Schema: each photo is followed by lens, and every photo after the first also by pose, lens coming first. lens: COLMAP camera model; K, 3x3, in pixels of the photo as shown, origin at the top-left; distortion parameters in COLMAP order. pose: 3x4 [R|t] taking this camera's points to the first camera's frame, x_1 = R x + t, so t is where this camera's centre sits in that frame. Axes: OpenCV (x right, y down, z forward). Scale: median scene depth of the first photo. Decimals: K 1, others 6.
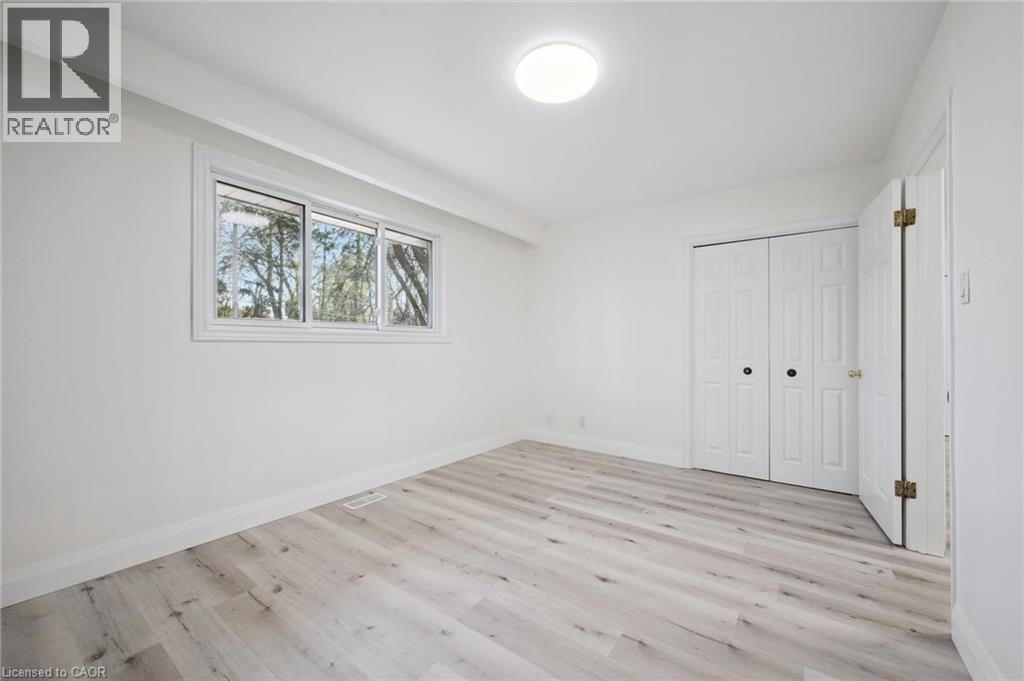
lens RADIAL K [[403.0, 0, 515.3], [0, 403.0, 340.3], [0, 0, 1]] dist [-0.002980, -0.000257]
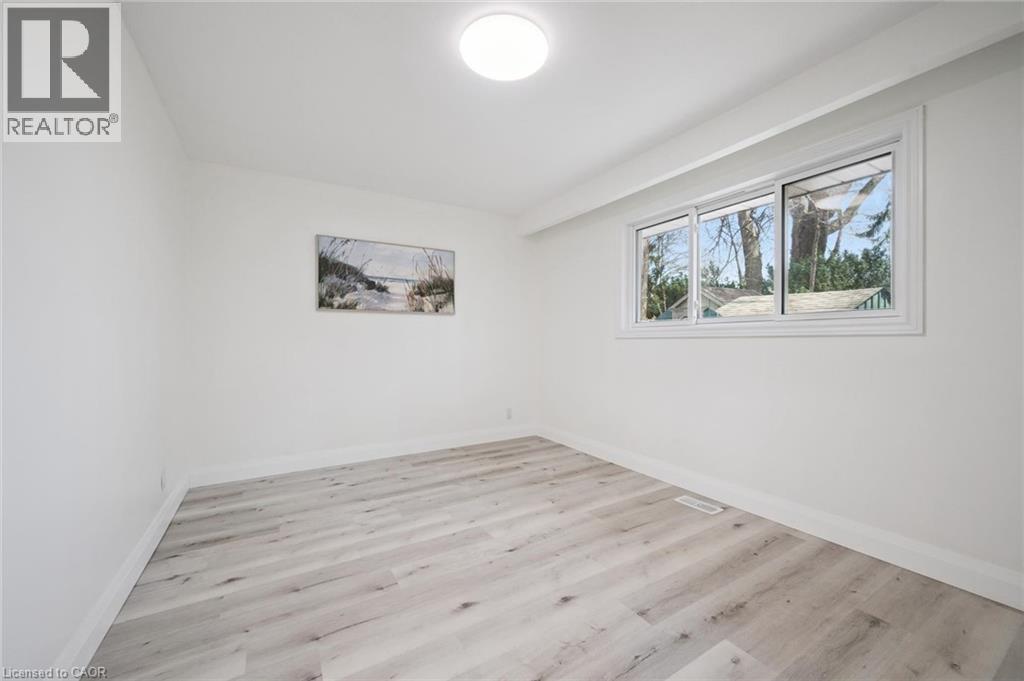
lens RADIAL K [[403.0, 0, 515.3], [0, 403.0, 340.3], [0, 0, 1]] dist [-0.002980, -0.000257]
pose [[-0.394911, -0.006381, -0.918697, 0.771841], [0.009933, 0.999888, -0.011215, 0.021310], [0.918666, -0.013554, -0.394804, 1.135615]]
